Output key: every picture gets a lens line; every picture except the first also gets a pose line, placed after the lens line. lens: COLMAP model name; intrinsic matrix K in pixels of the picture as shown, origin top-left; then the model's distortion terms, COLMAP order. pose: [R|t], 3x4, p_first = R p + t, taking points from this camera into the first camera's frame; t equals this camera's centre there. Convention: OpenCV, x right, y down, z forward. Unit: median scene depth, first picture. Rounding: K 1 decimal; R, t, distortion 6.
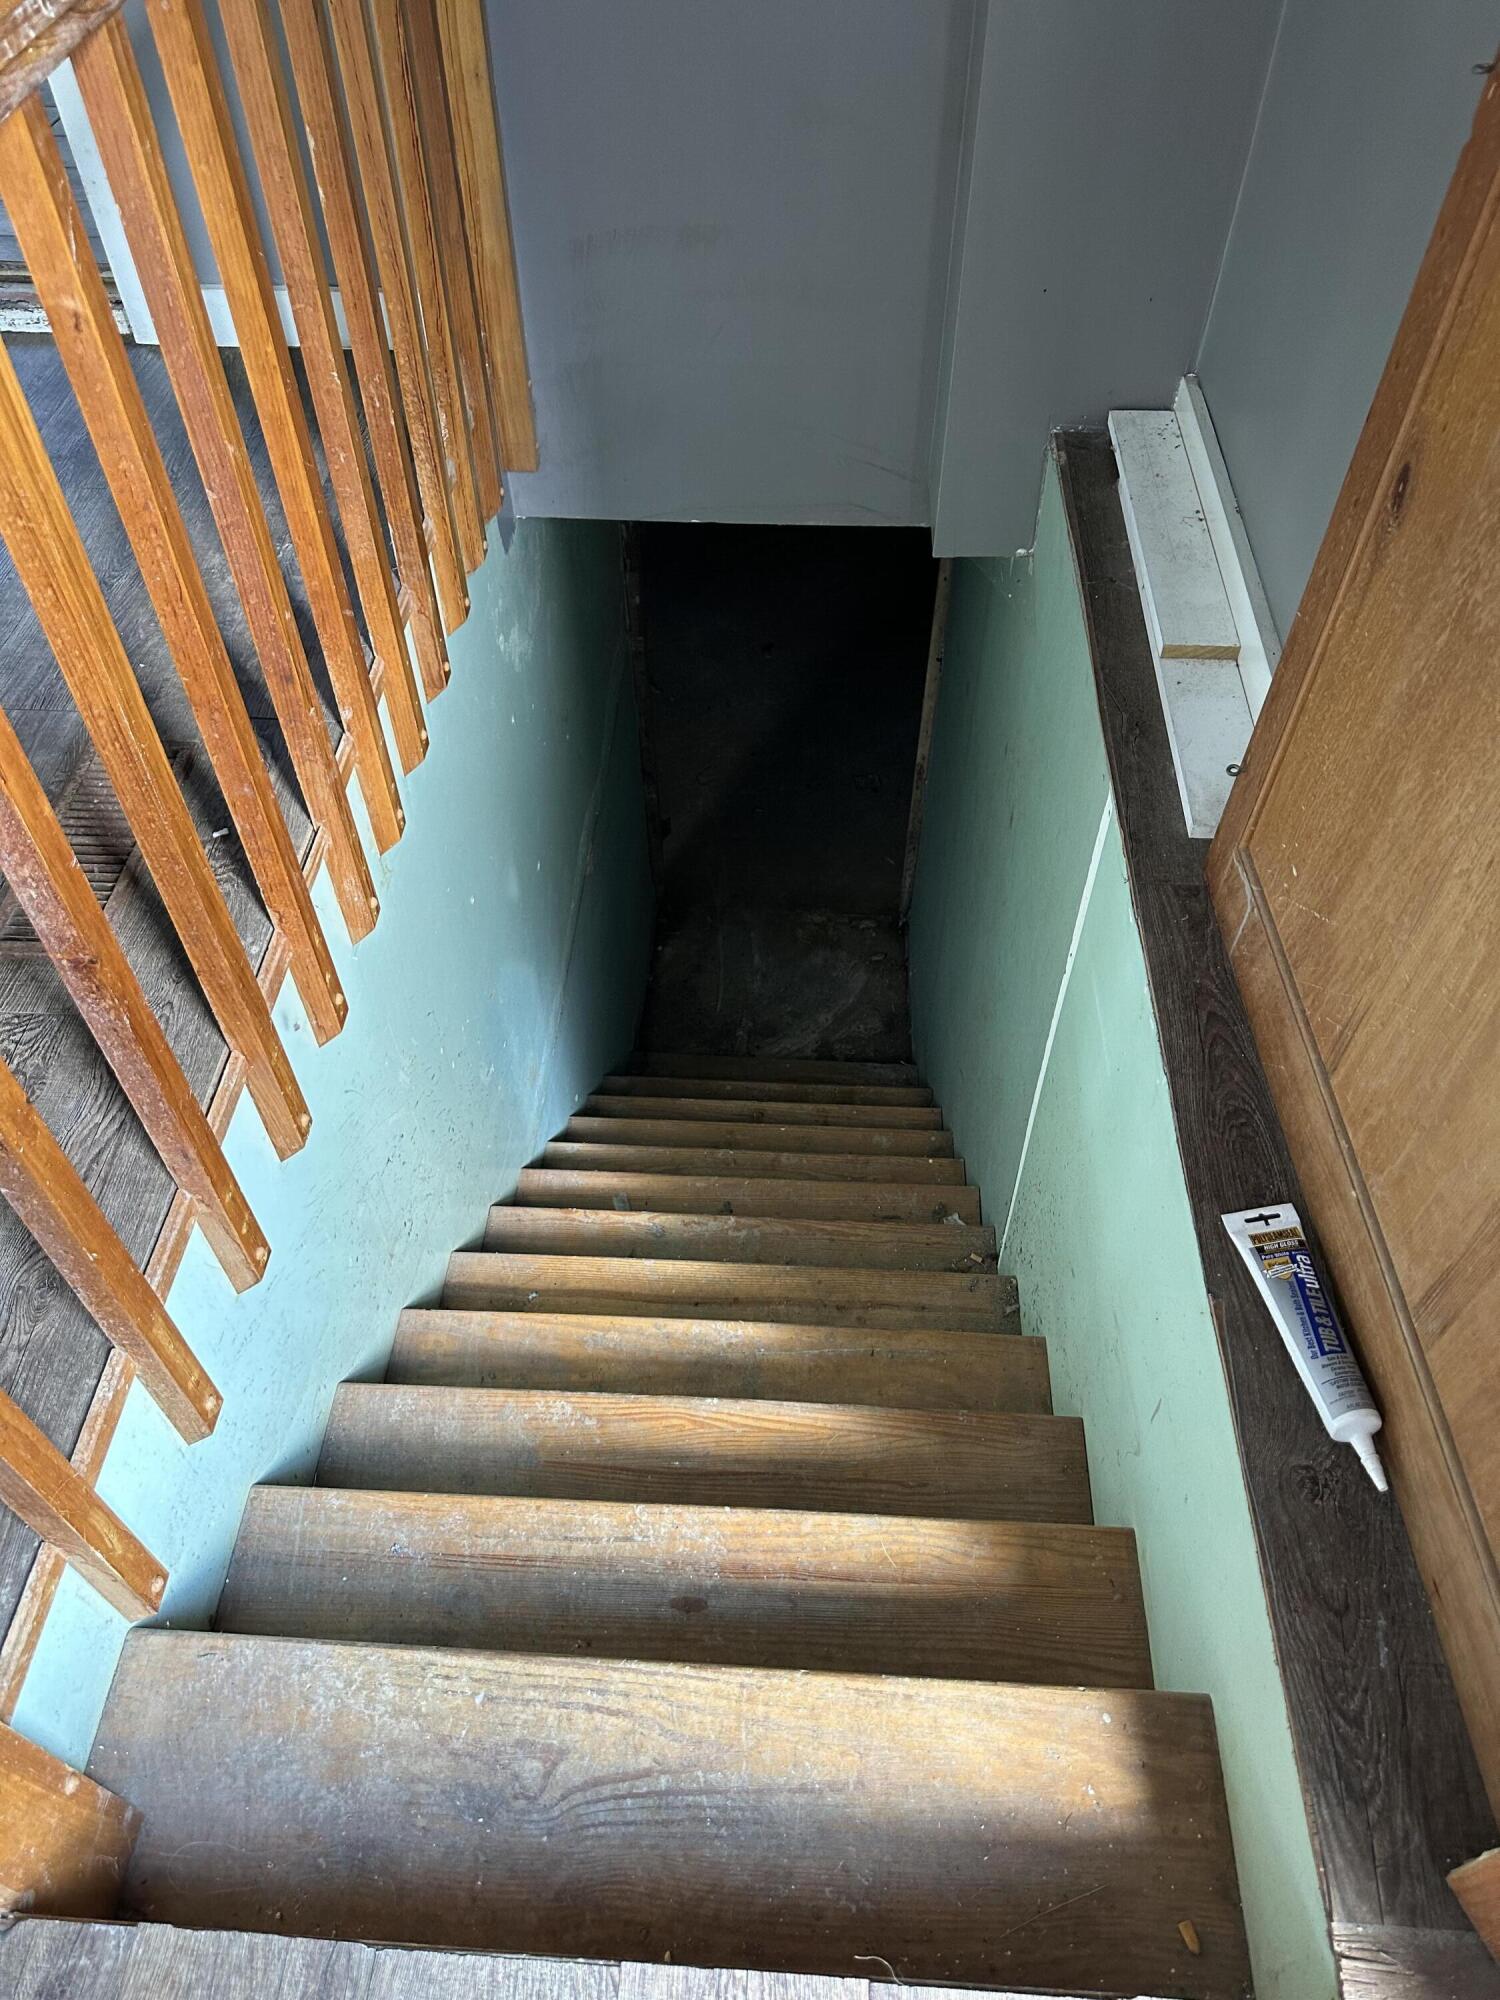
lens RADIAL K [[1432.6, 0, 745.8], [0, 1432.6, 1003.5], [0, 0, 1]] dist [0.028783, -0.012564]
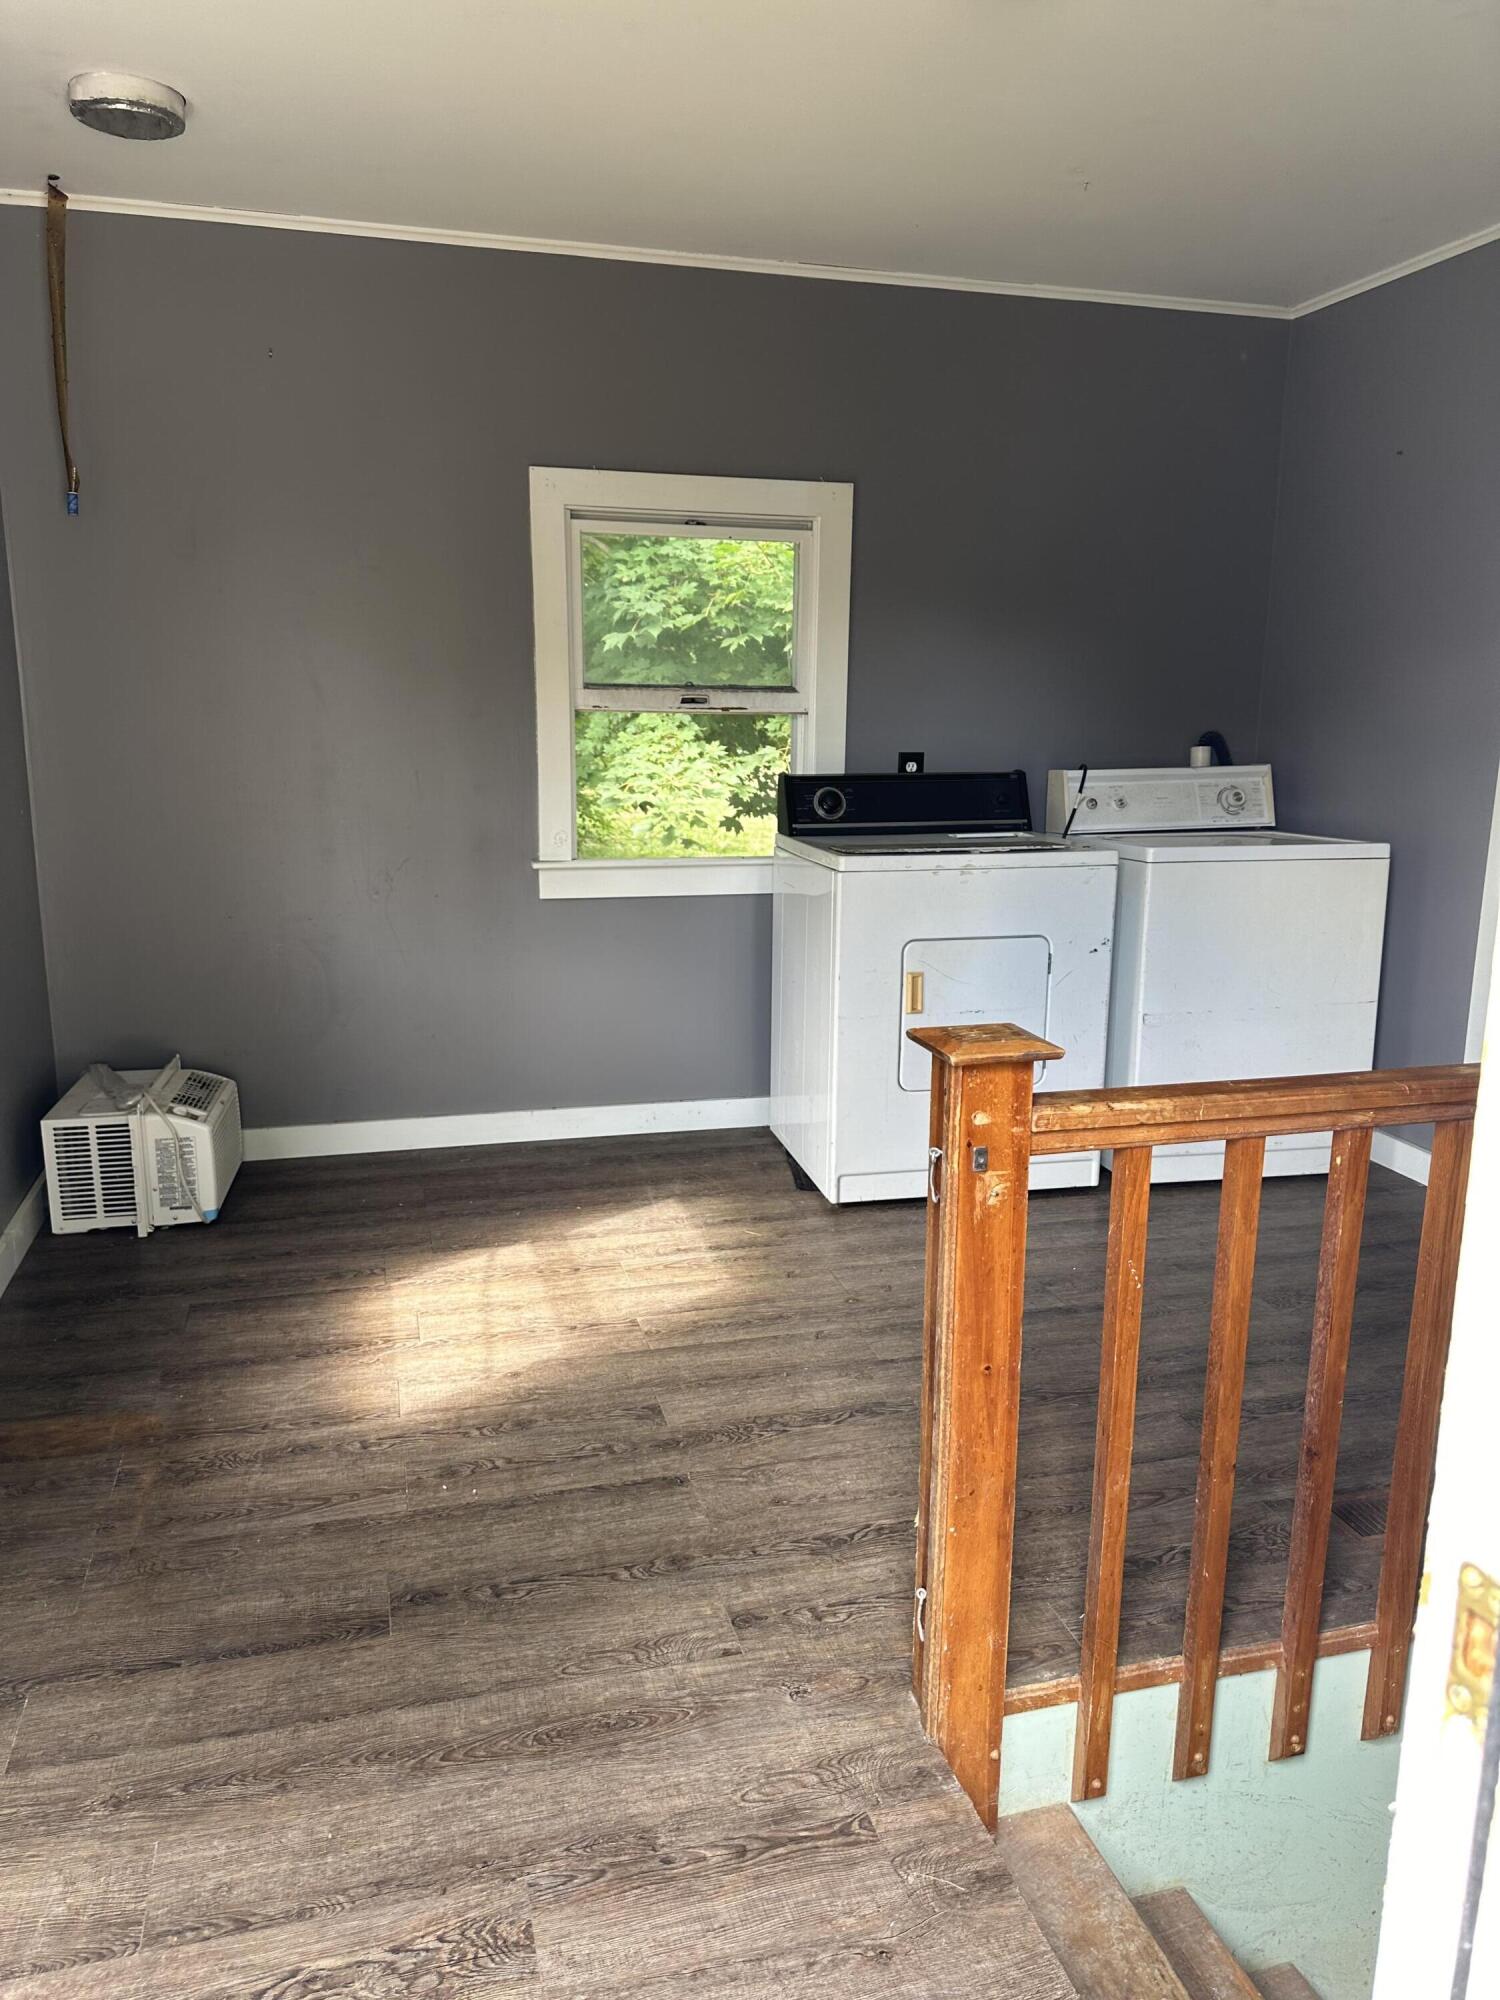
lens RADIAL K [[1432.6, 0, 746.3], [0, 1432.6, 1000.7], [0, 0, 1]] dist [0.028783, -0.012564]
pose [[0.320535, 0.197087, -0.926506, 0.800098], [-0.736147, 0.667370, -0.112715, 0.288909], [0.596108, 0.718174, 0.359001, -0.452734]]
